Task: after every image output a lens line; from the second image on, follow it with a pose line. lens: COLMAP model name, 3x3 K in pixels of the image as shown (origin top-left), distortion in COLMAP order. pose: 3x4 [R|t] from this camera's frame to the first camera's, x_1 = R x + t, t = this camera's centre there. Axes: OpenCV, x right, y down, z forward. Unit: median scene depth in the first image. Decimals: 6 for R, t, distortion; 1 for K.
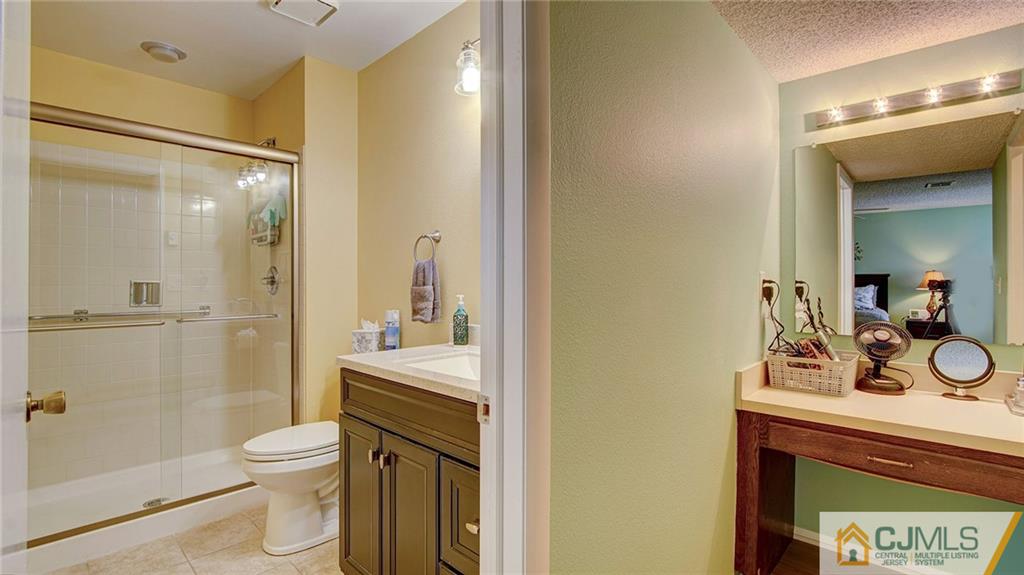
lens RADIAL K [[464.9, 0, 512.5], [0, 464.9, 275.0], [0, 0, 1]] dist [-0.020183, -0.015336]
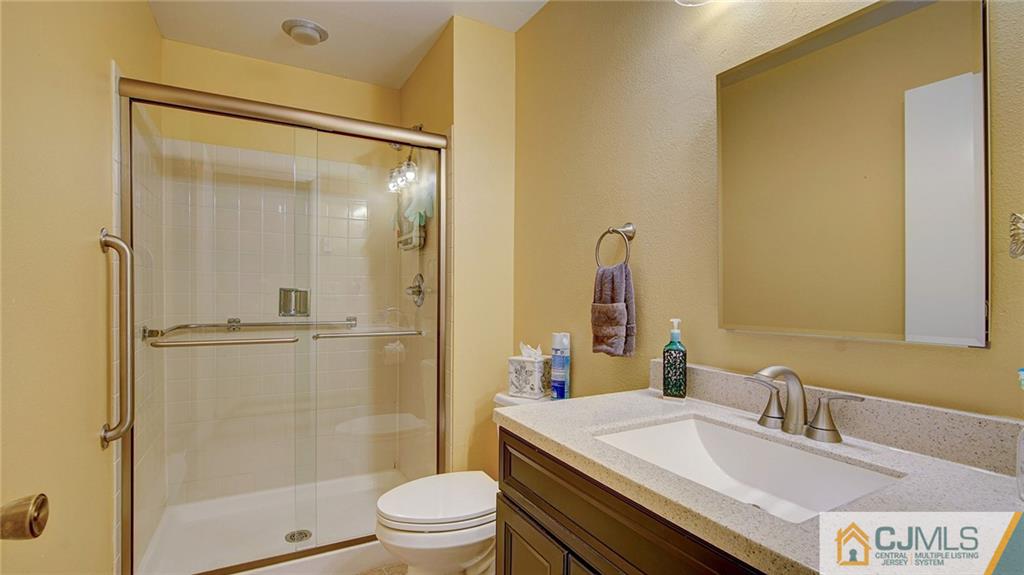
lens RADIAL K [[461.6, 0, 512.0], [0, 461.6, 287.5], [0, 0, 1]] dist [-0.063061, 0.016403]
pose [[0.955265, 0.010959, -0.295550, -0.116163], [-0.008125, 0.999908, 0.010816, -0.004323], [0.295641, -0.007931, 0.955266, 0.271974]]
